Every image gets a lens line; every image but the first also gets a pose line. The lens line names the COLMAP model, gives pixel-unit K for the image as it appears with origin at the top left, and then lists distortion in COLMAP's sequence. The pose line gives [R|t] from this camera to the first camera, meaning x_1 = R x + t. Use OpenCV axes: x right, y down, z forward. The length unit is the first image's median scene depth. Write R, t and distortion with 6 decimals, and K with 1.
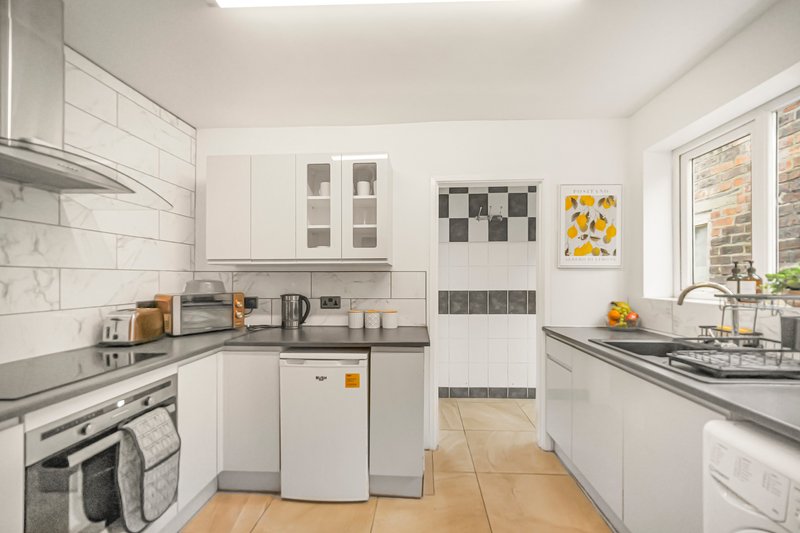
lens RADIAL K [[329.1, 0, 399.4], [0, 329.1, 278.5], [0, 0, 1]] dist [-0.001799, 0.000133]
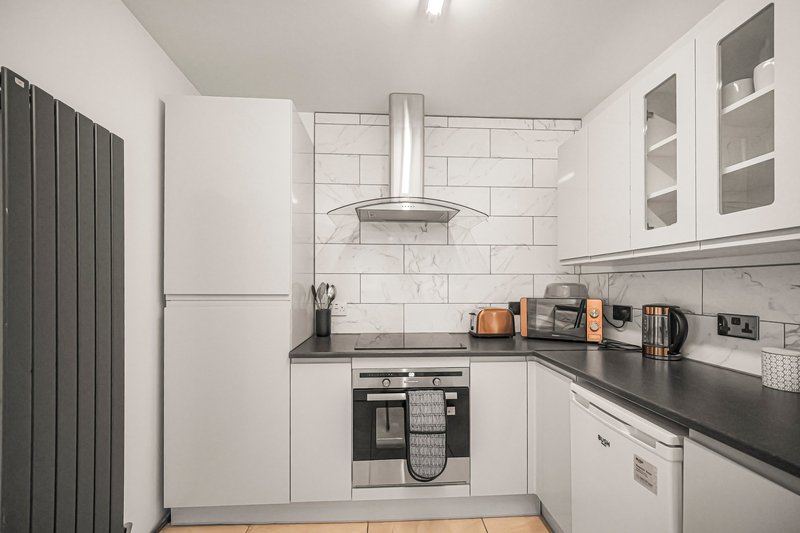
lens RADIAL K [[329.1, 0, 396.3], [0, 329.1, 281.9], [0, 0, 1]] dist [-0.001799, 0.000133]
pose [[0.115093, -0.003285, -0.993349, 0.294256], [-0.000399, 0.999994, -0.003353, 0.005869], [0.993355, 0.000783, 0.115091, 0.483509]]
